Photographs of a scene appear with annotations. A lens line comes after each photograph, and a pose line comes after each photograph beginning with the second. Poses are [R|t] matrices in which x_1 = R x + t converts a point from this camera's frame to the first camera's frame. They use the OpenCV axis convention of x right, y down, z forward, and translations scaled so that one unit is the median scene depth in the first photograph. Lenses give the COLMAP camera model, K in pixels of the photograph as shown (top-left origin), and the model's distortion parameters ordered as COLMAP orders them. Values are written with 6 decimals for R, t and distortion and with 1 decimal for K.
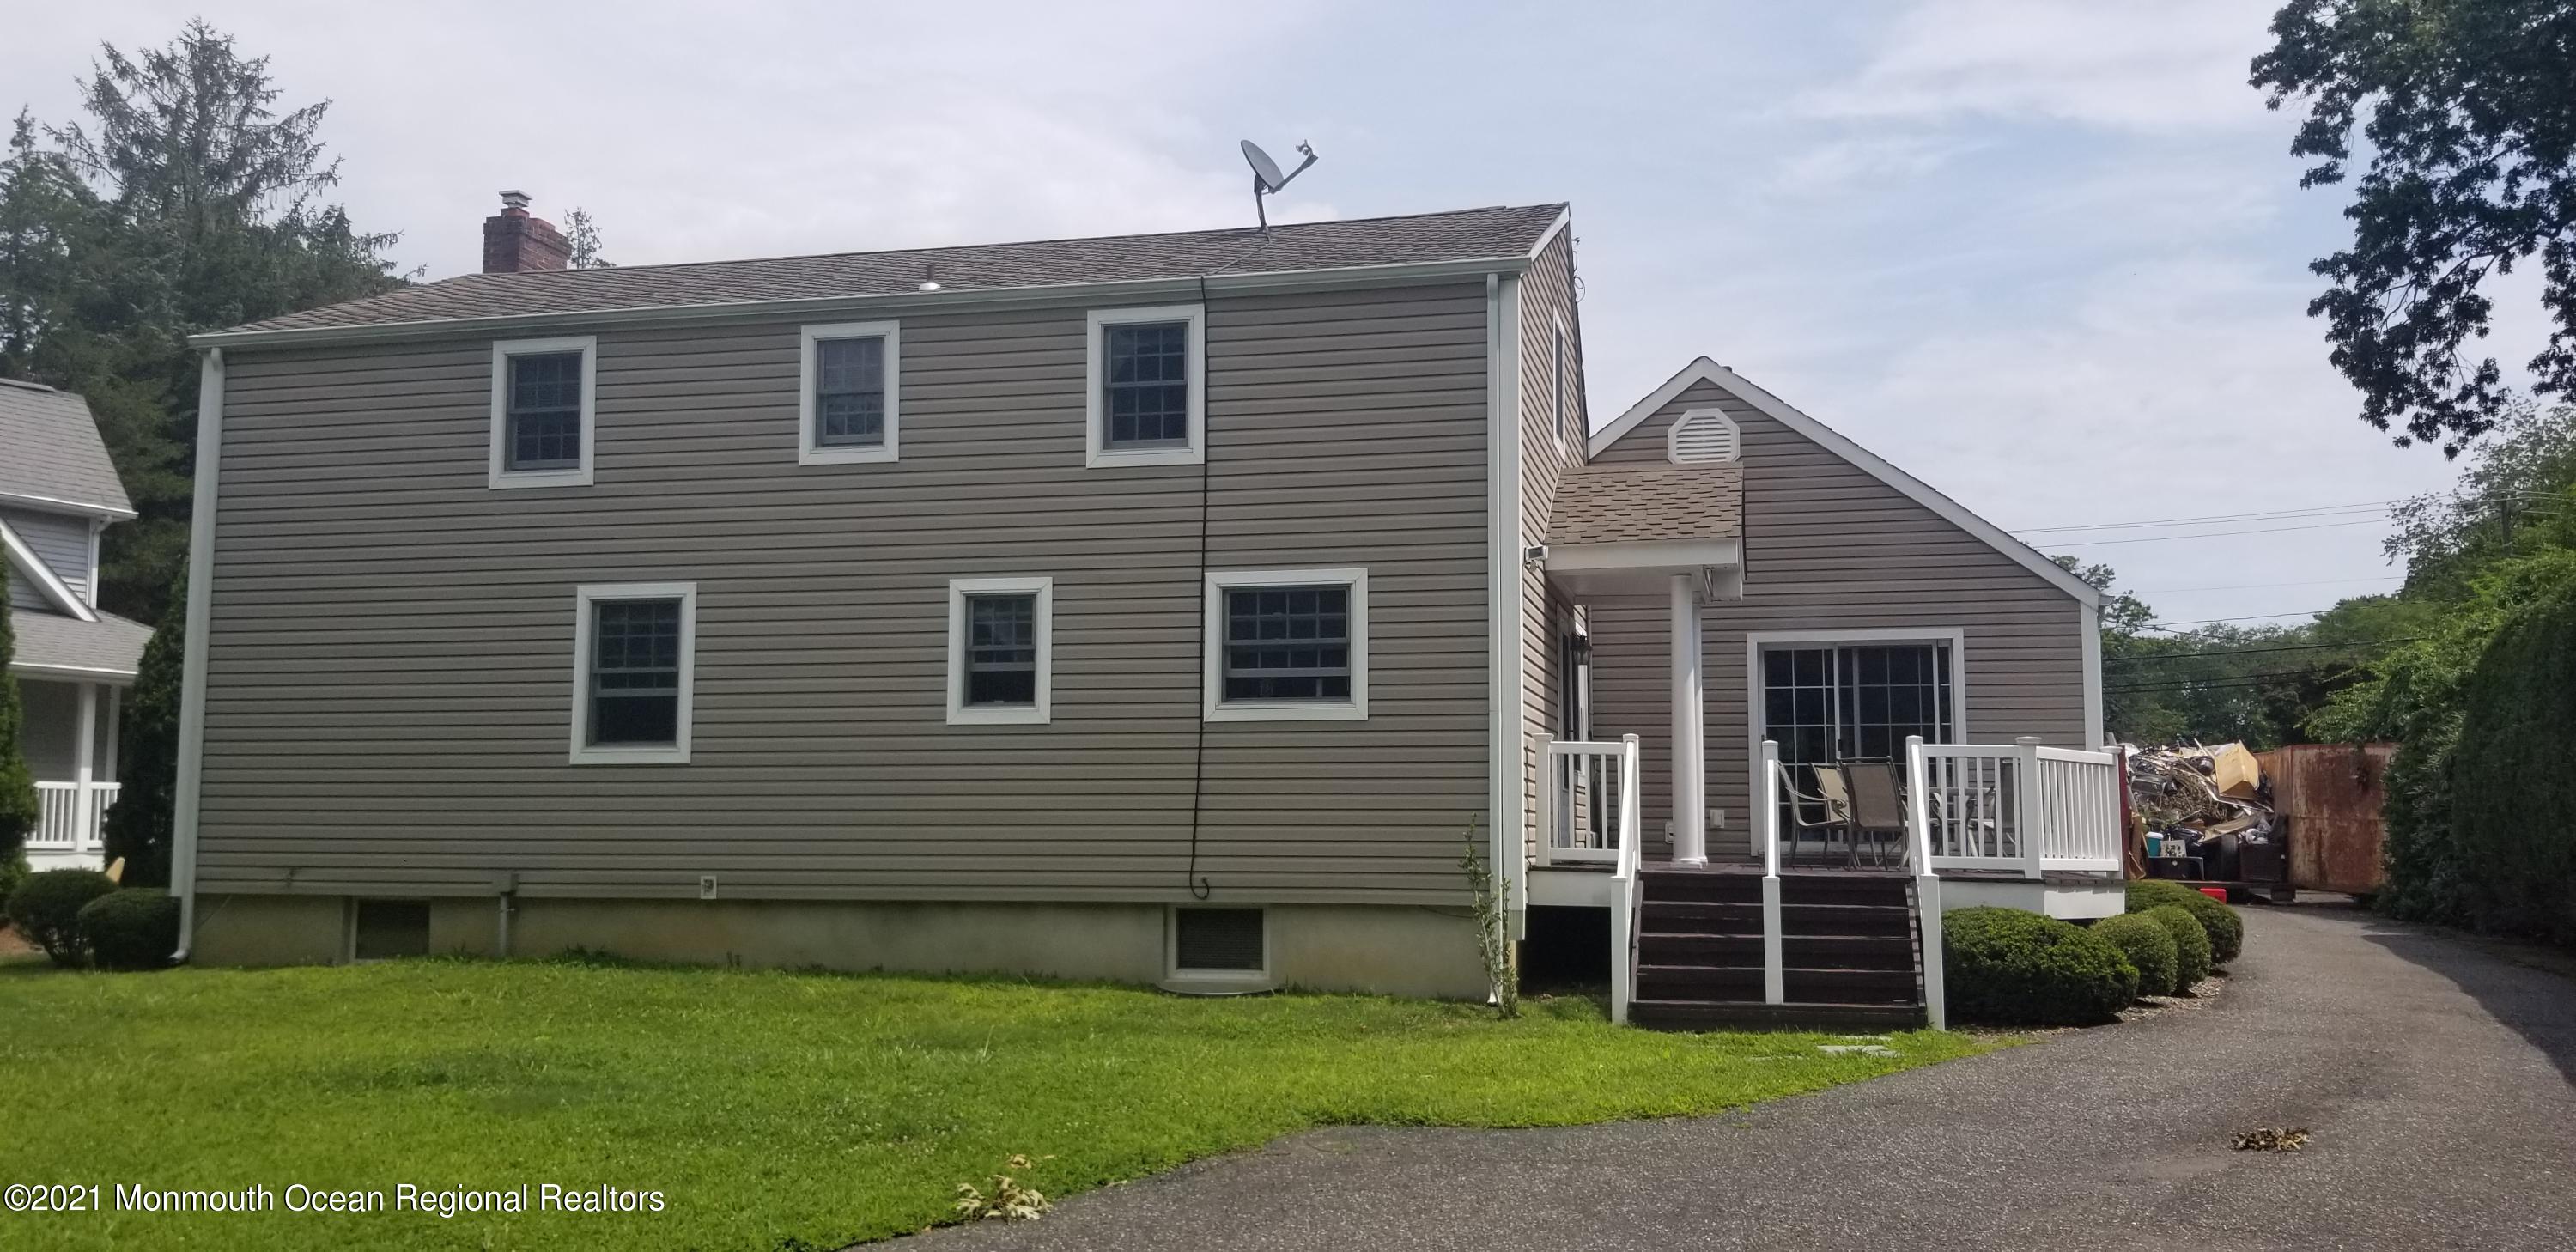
lens RADIAL K [[2025.9, 0, 1320.5], [0, 2025.9, 636.7], [0, 0, 1]] dist [0.079021, -0.144230]
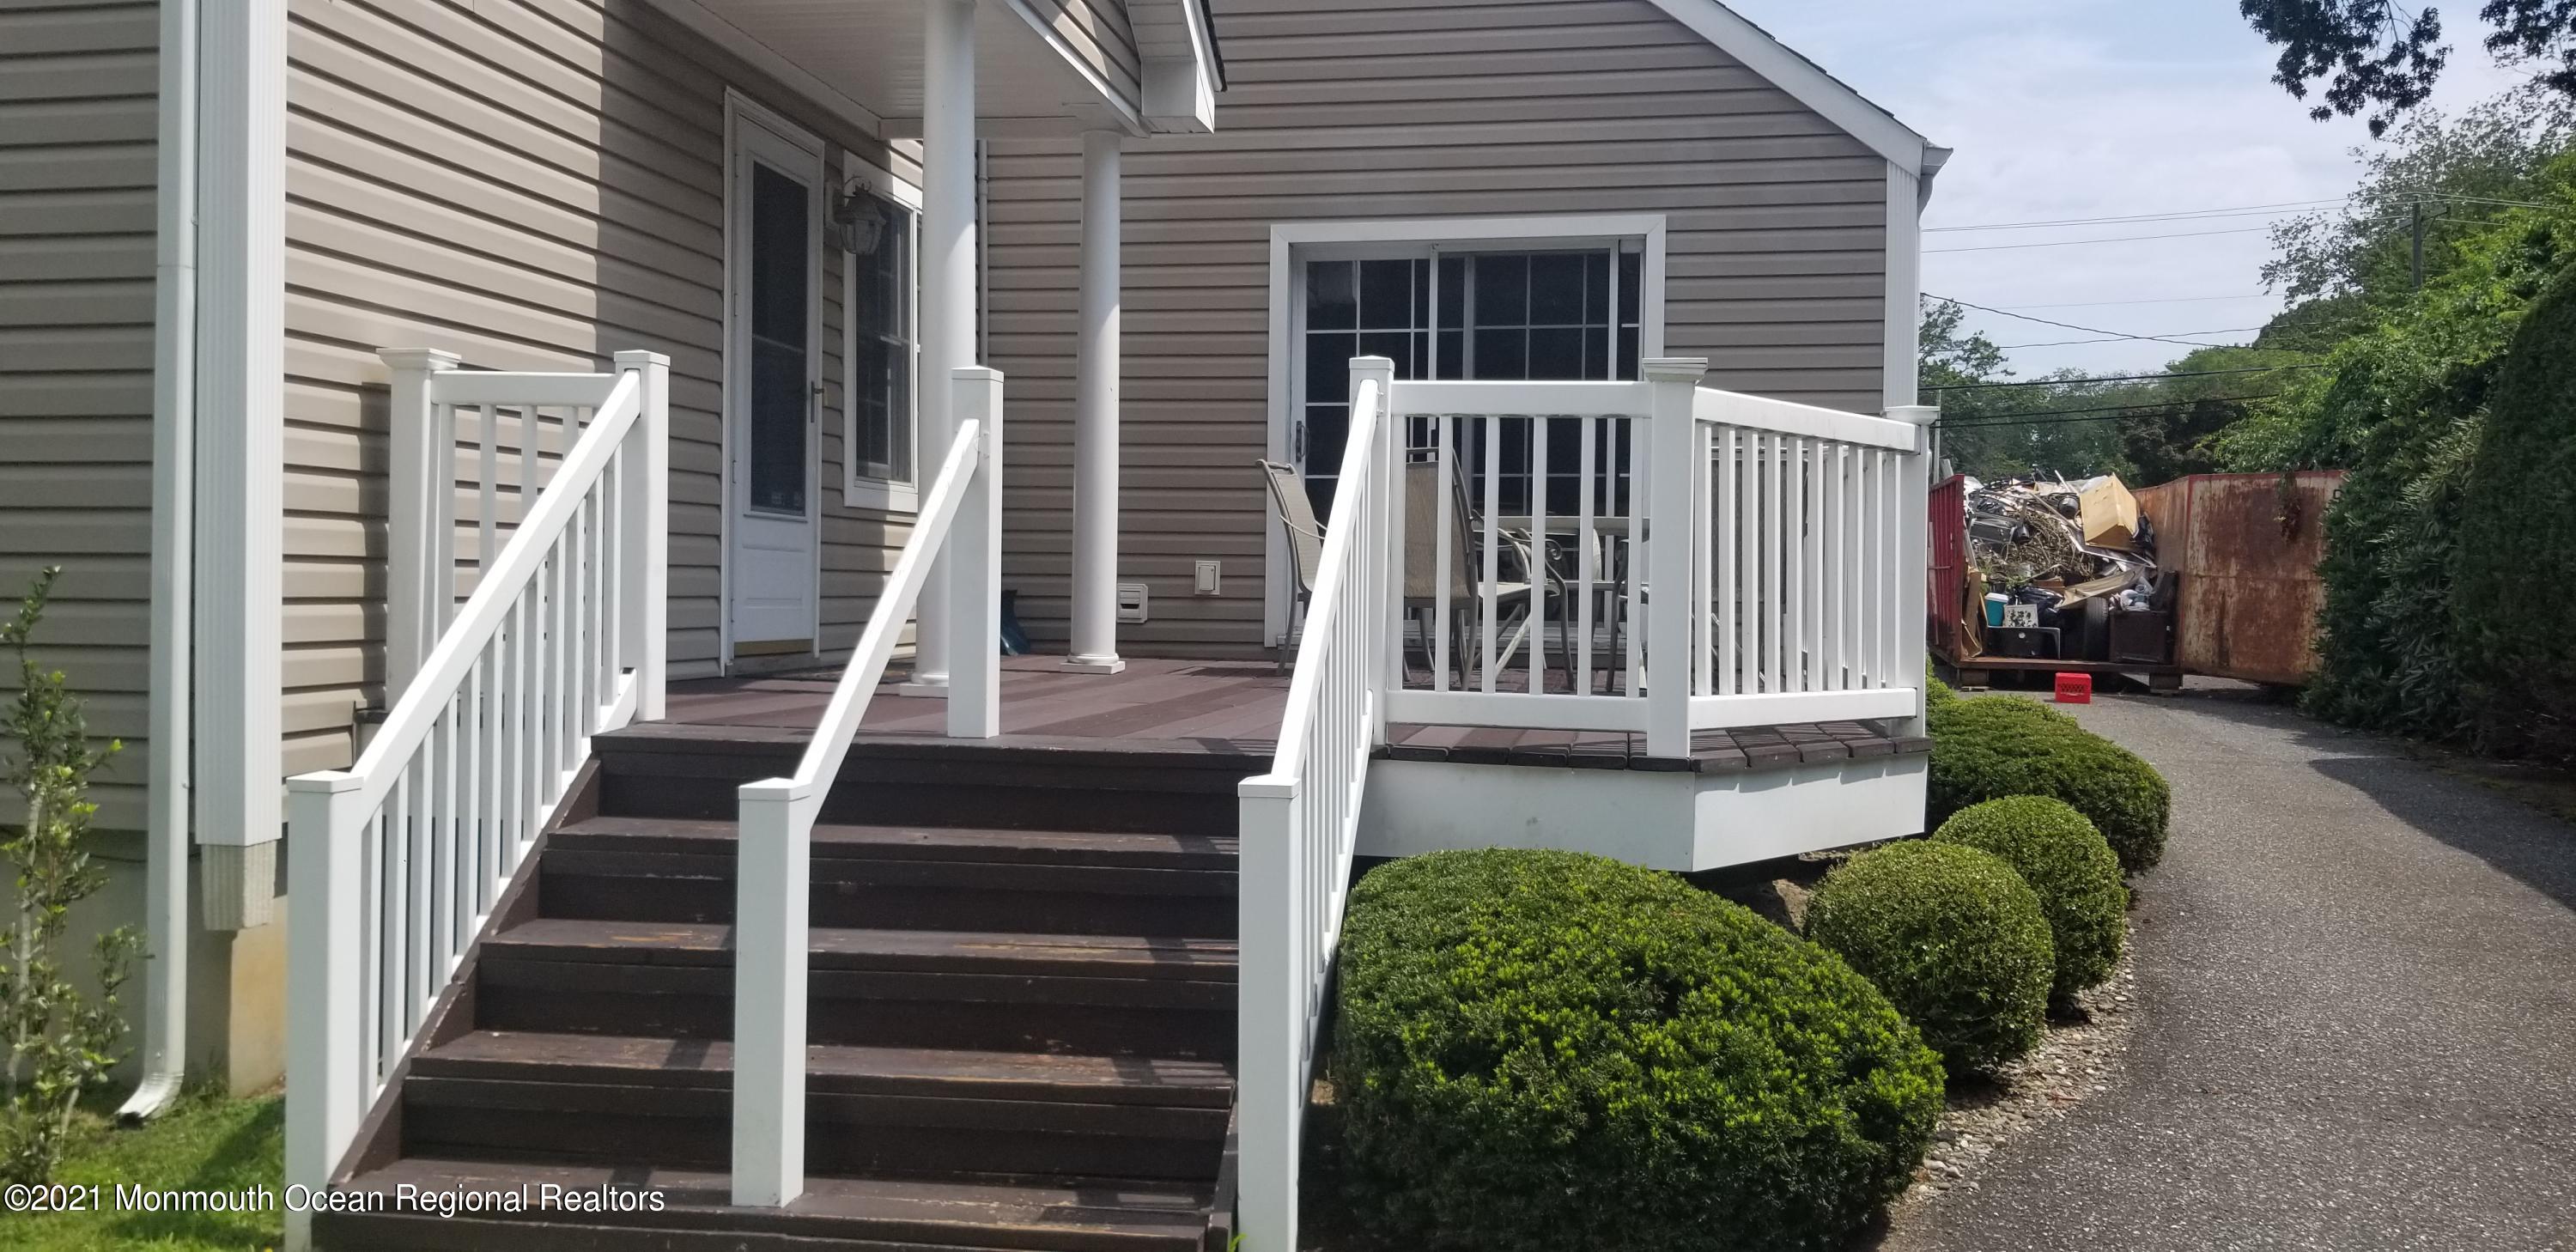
lens RADIAL K [[2019.4, 0, 1288.0], [0, 2019.4, 626.0], [0, 0, 1]] dist [0.096171, -0.214923]
pose [[0.998604, 0.006272, 0.052438, 0.117939], [-0.012428, 0.992946, 0.117911, 0.024558], [-0.051329, -0.118398, 0.991639, 0.293154]]
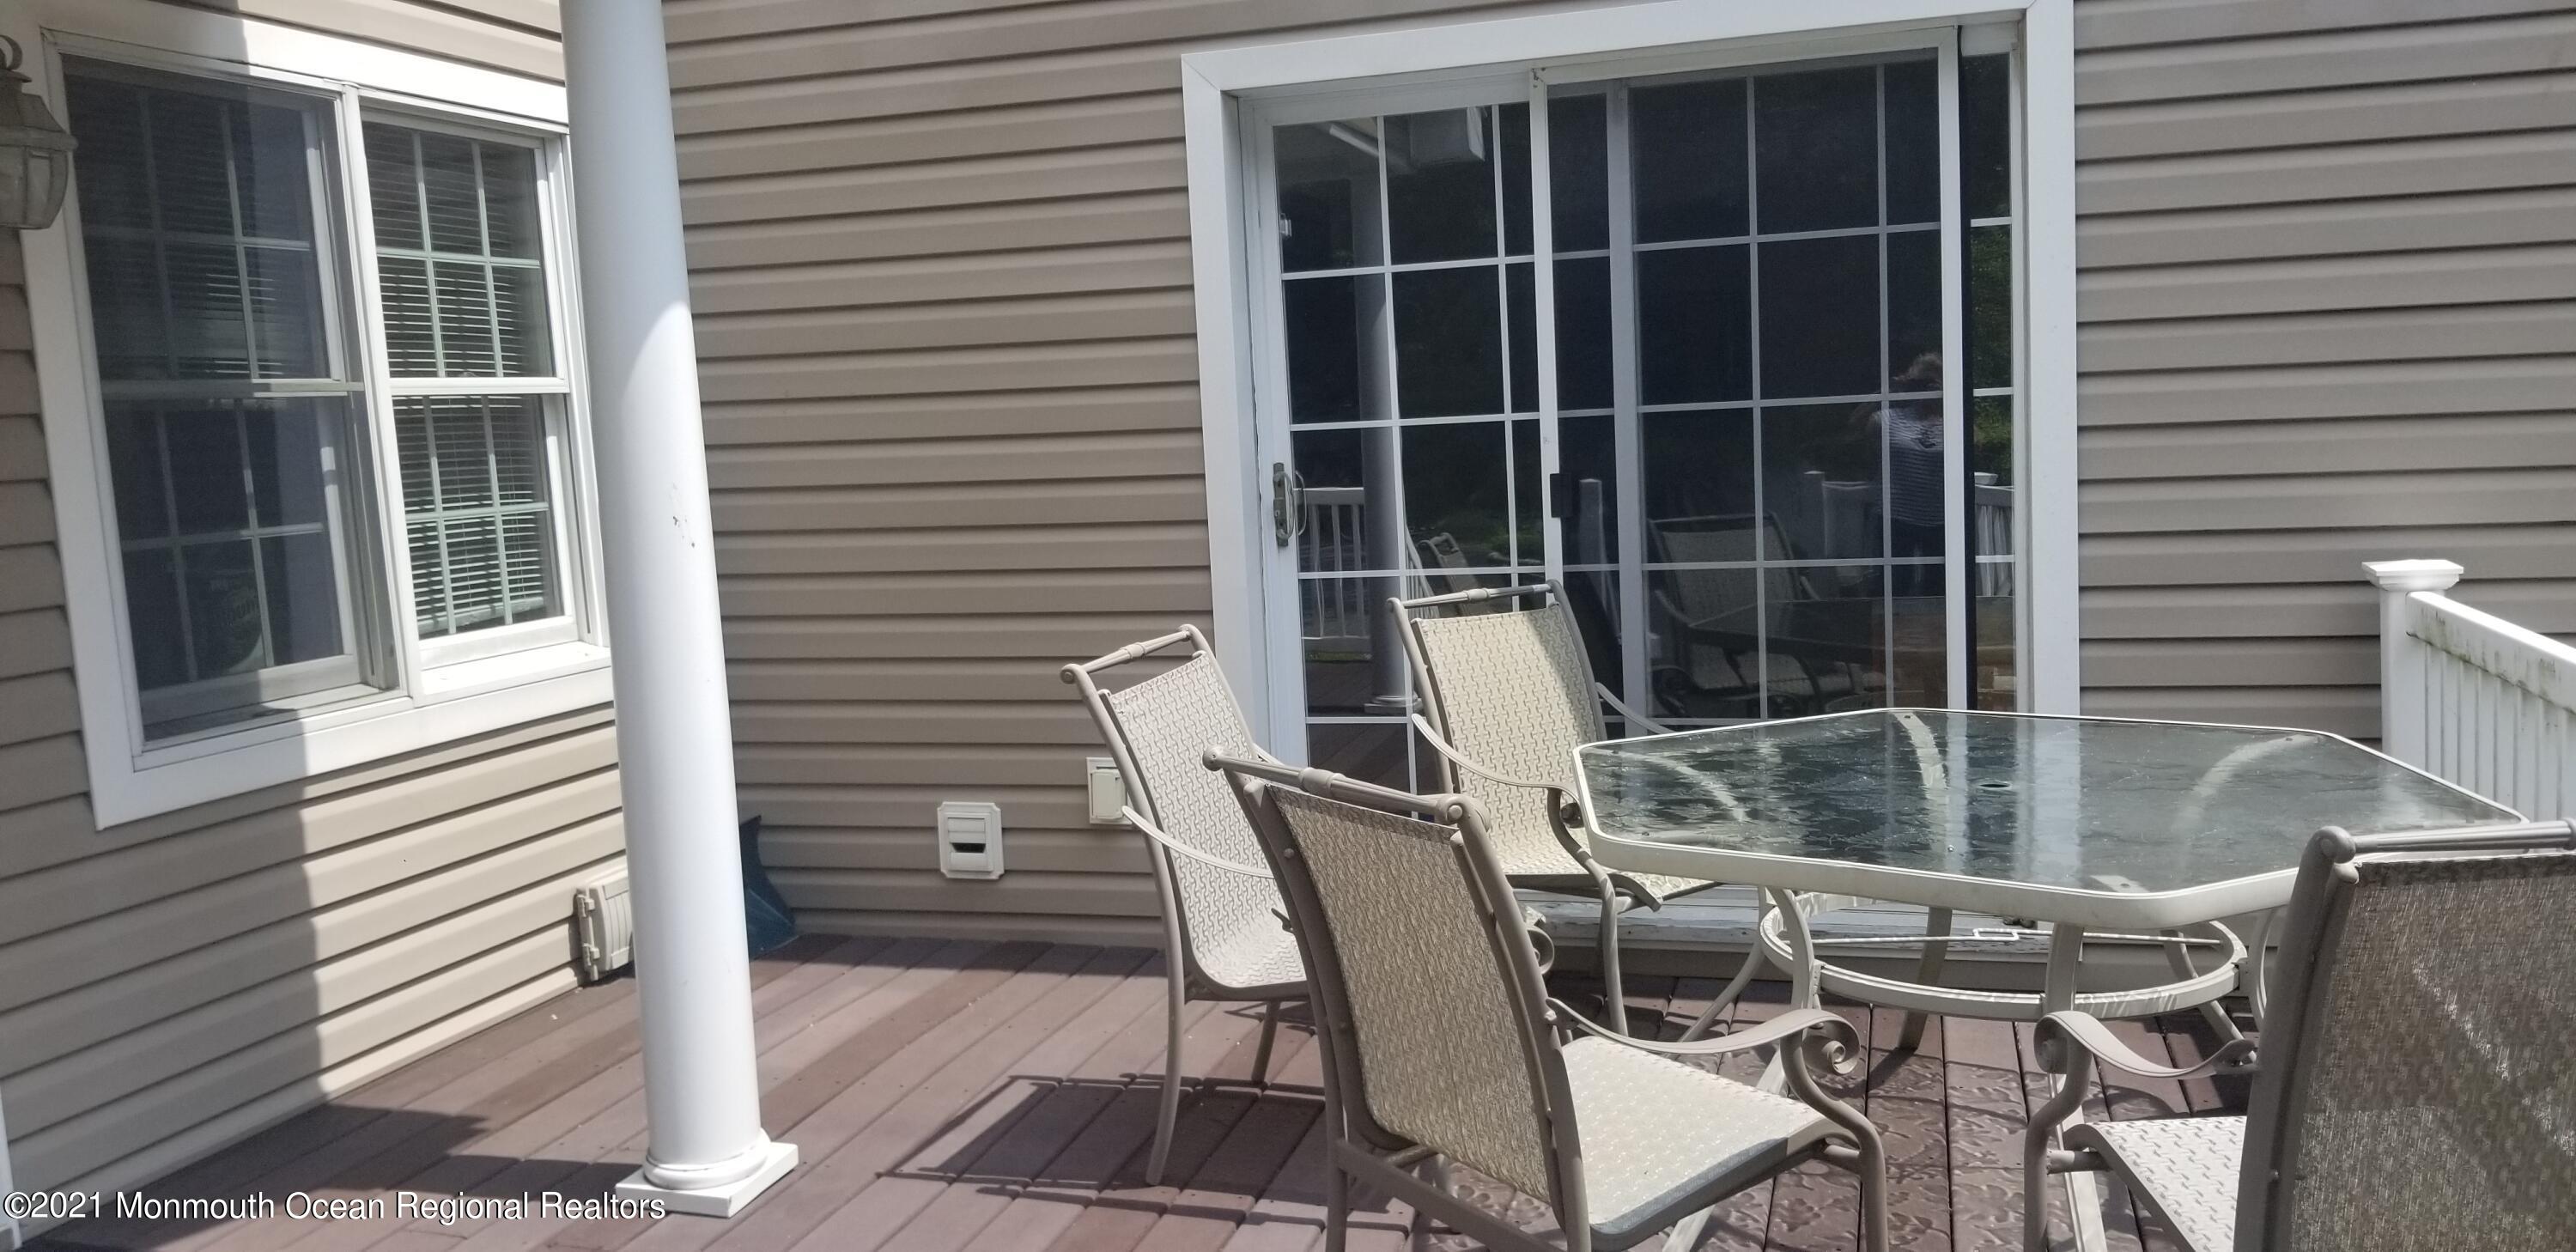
lens RADIAL K [[2025.9, 0, 1320.5], [0, 2025.9, 636.7], [0, 0, 1]] dist [0.079021, -0.144230]
pose [[0.996655, -0.041336, -0.070506, 0.151036], [0.055445, 0.975764, 0.211685, 0.009802], [0.060047, -0.214886, 0.974791, 0.467230]]
